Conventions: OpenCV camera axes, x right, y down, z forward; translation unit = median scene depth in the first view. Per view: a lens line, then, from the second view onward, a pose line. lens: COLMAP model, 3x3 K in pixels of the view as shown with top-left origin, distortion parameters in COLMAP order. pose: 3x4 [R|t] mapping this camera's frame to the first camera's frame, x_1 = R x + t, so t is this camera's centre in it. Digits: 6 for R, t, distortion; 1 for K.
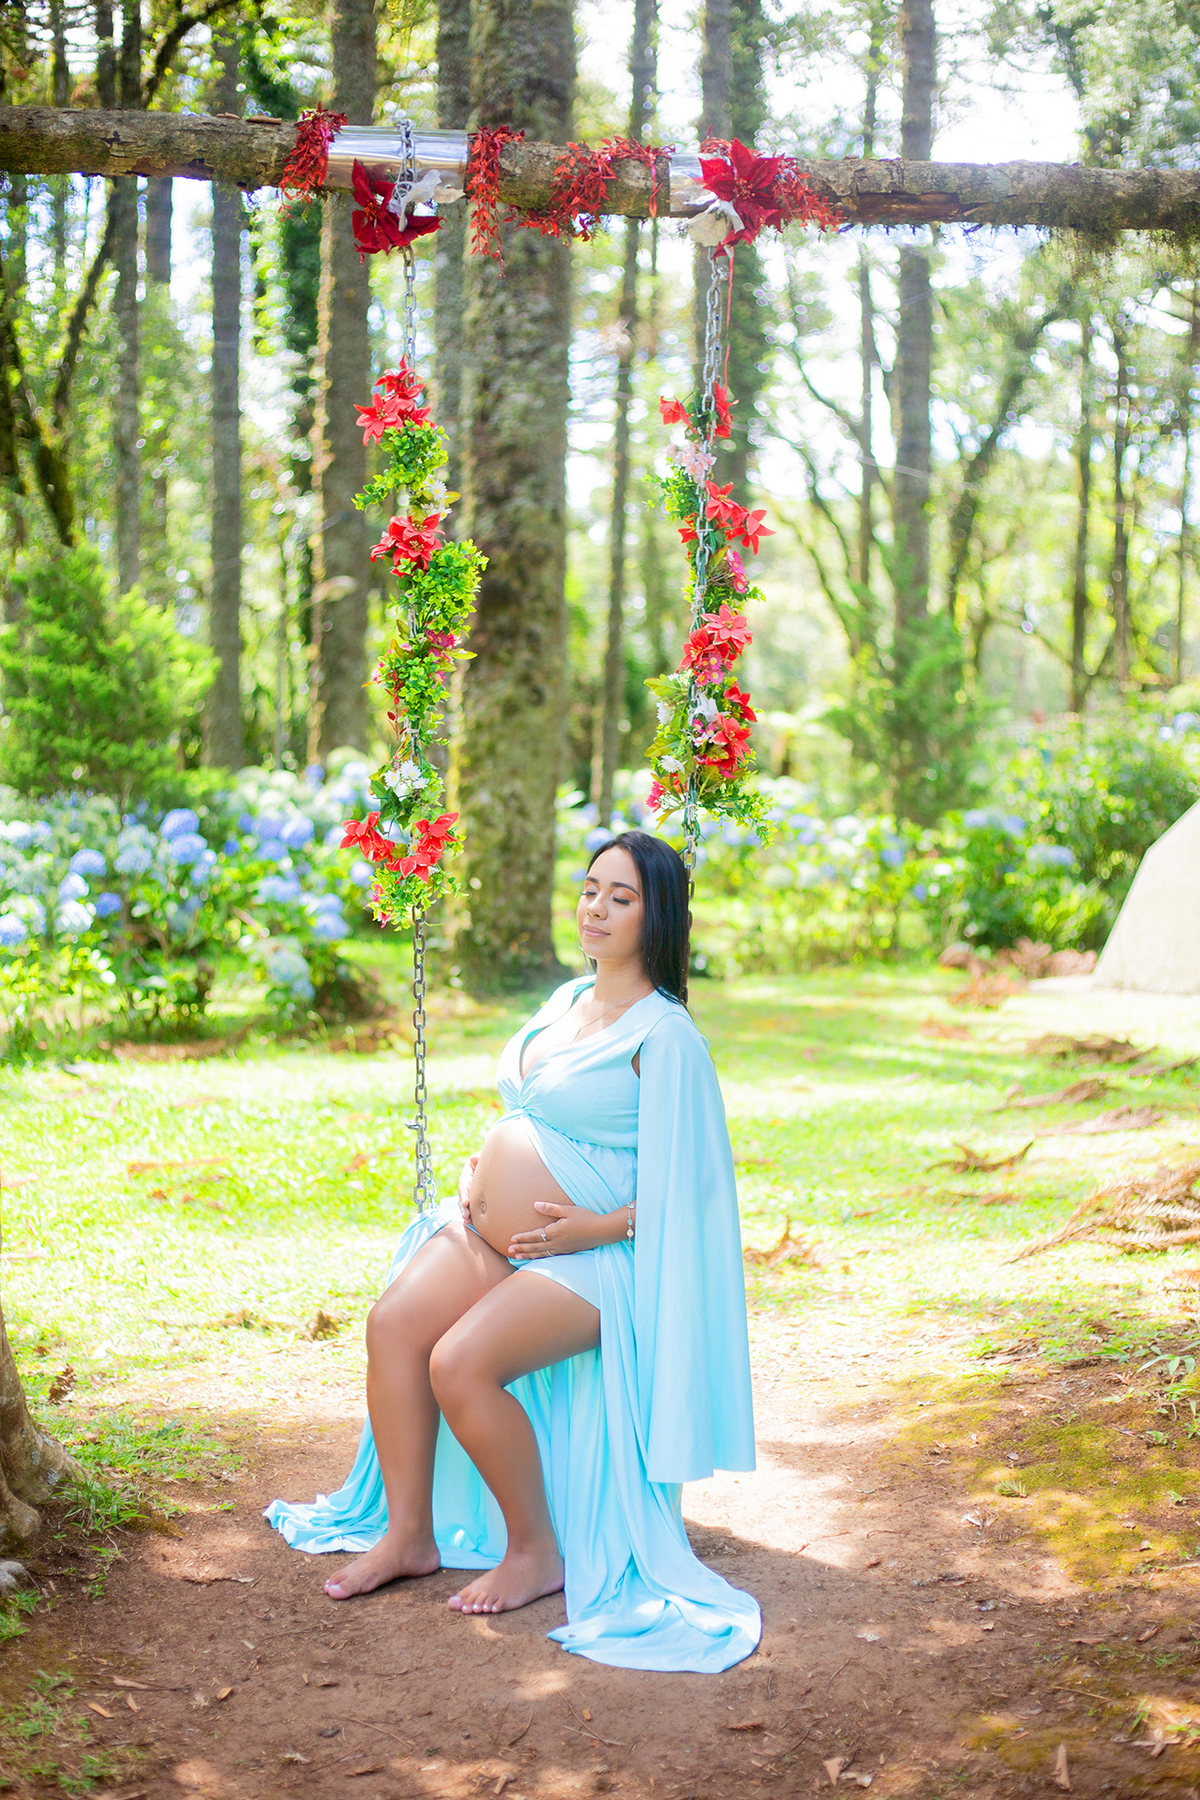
lens RADIAL K [[2586.2, 0, 600.0], [0, 2586.2, 900.0], [0, 0, 1]] dist [-0.069661, -0.108115]
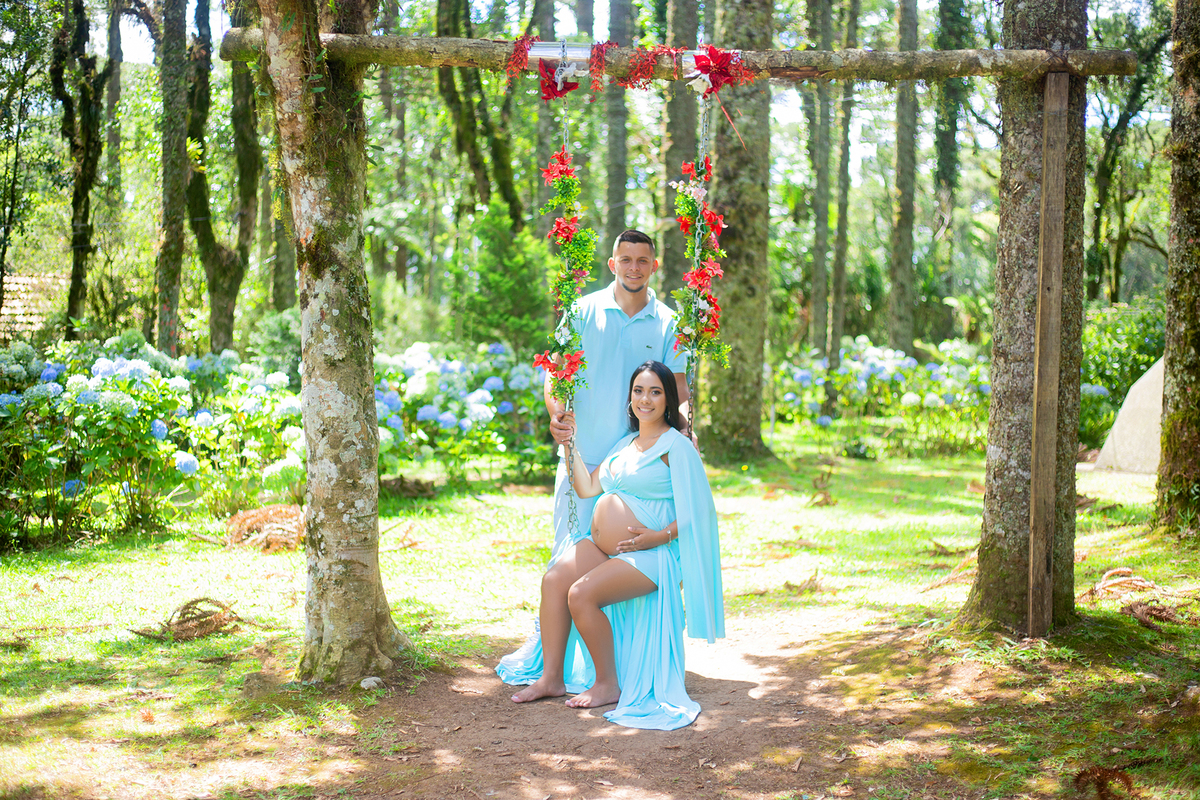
lens RADIAL K [[1724.1, 0, 600.0], [0, 1724.1, 400.0], [0, 0, 1]] dist [-0.069661, -0.108115]
pose [[0.985578, 0.015853, -0.168478, 0.074466], [-0.017920, 0.999782, -0.010753, 0.008418], [0.168271, 0.013617, 0.985647, -0.161178]]
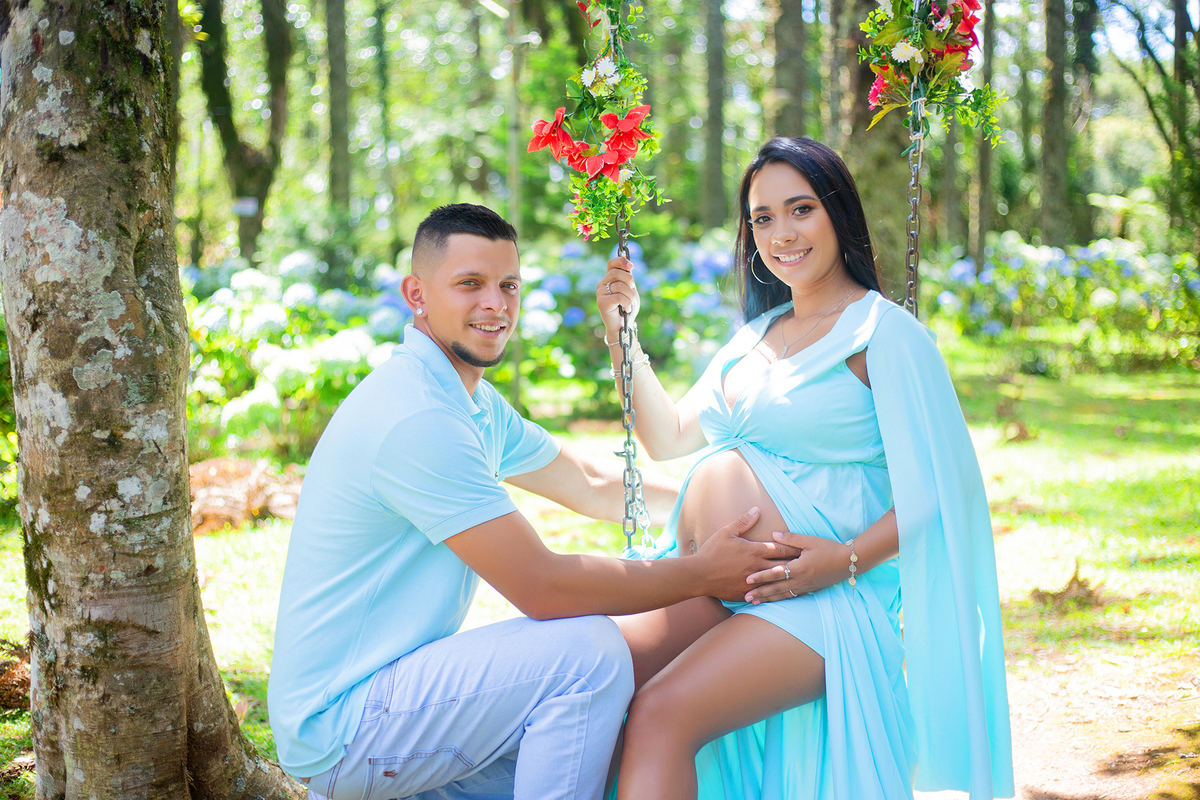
lens RADIAL K [[1724.1, 0, 600.0], [0, 1724.1, 400.0], [0, 0, 1]] dist [-0.069661, -0.108115]
pose [[0.973985, 0.001357, -0.226610, 0.022914], [0.005554, 0.999539, 0.029856, 0.018275], [0.226546, -0.030338, 0.973528, 0.144601]]
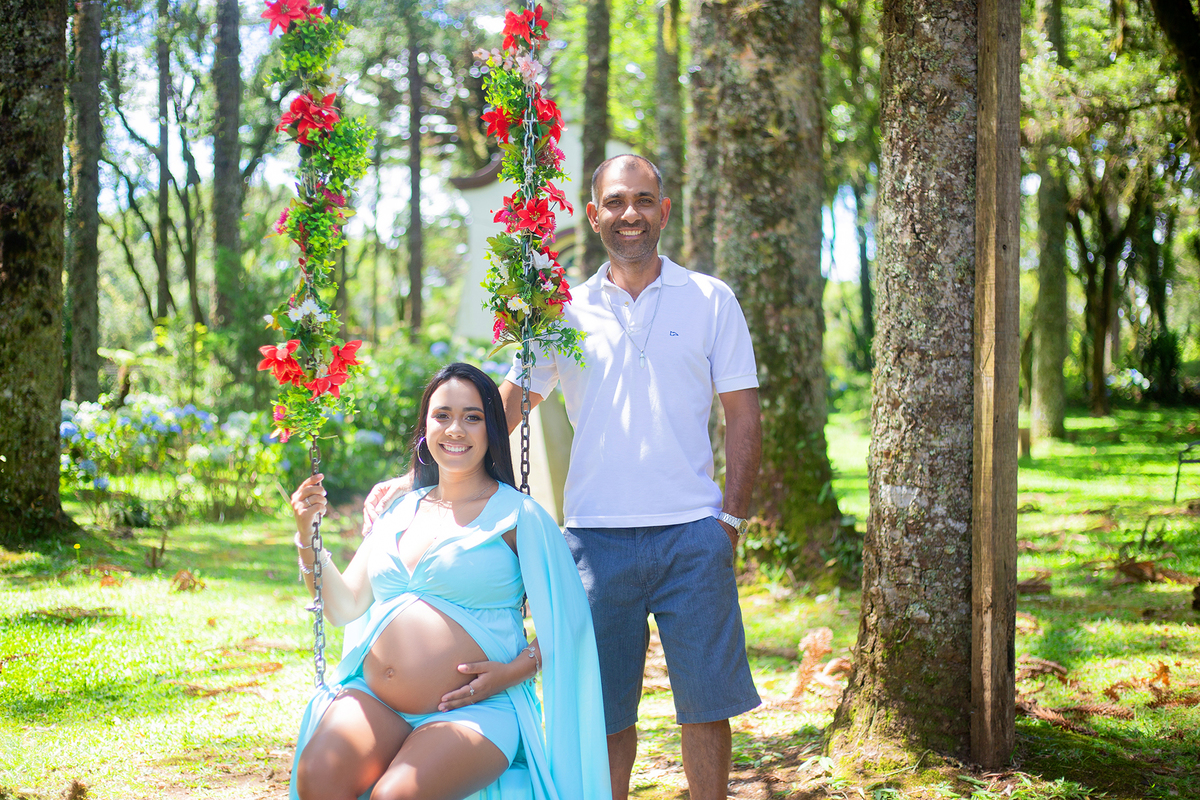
lens RADIAL K [[1728.8, 0, 535.7], [0, 1728.8, 402.6], [0, 0, 1]] dist [-0.093412, -0.056598]
pose [[0.941716, -0.009021, 0.336287, -0.089095], [0.025358, 0.998700, -0.044219, 0.011343], [-0.335451, 0.050170, 0.940721, 0.081808]]
